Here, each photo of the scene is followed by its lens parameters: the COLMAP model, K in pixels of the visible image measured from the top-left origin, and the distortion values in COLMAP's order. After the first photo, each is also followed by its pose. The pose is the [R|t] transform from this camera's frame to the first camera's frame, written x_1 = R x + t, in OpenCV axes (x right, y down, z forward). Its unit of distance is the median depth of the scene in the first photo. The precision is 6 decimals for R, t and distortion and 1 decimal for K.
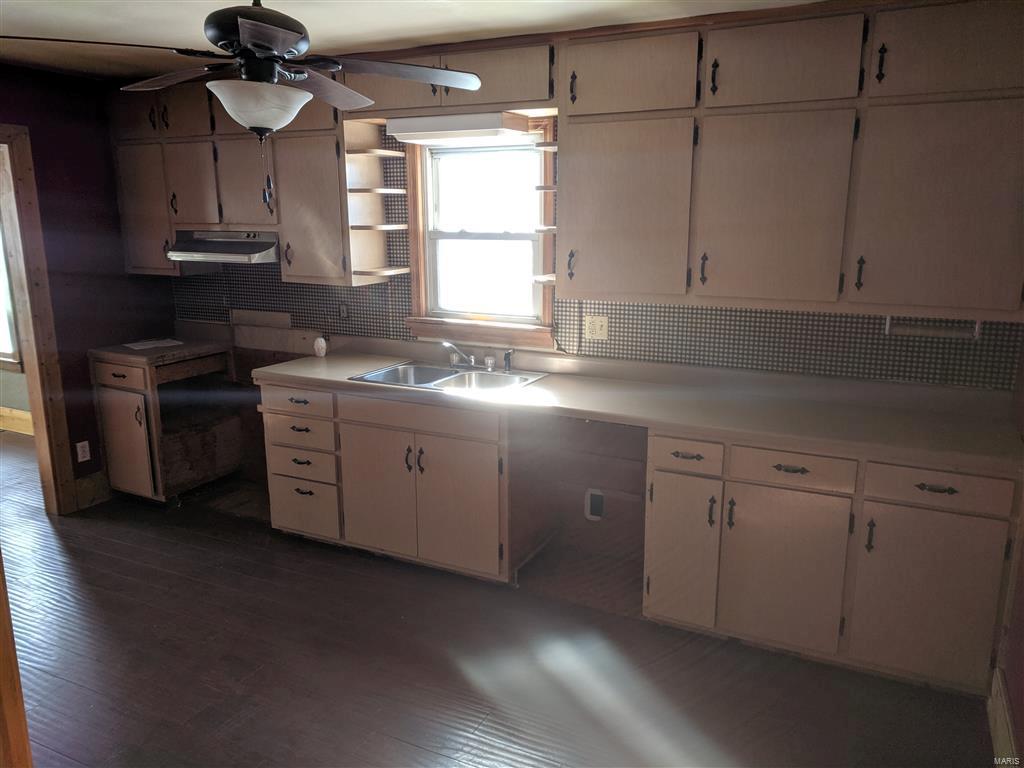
lens RADIAL K [[772.3, 0, 512.0], [0, 772.3, 384.0], [0, 0, 1]] dist [0.002737, -0.003116]
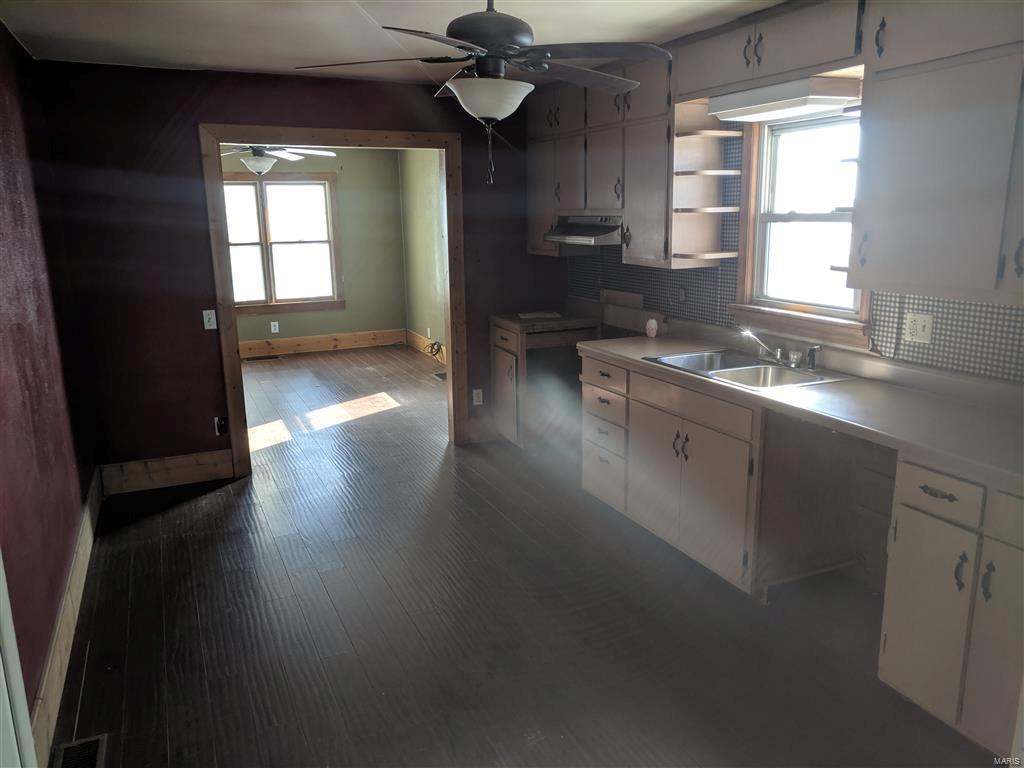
lens RADIAL K [[768.7, 0, 517.6], [0, 768.7, 382.6], [0, 0, 1]] dist [0.000907, 0.004421]
pose [[0.776996, 0.124779, -0.617015, 0.283972], [-0.120322, 0.991525, 0.048997, -0.004149], [0.617900, 0.036170, 0.785425, 0.094298]]
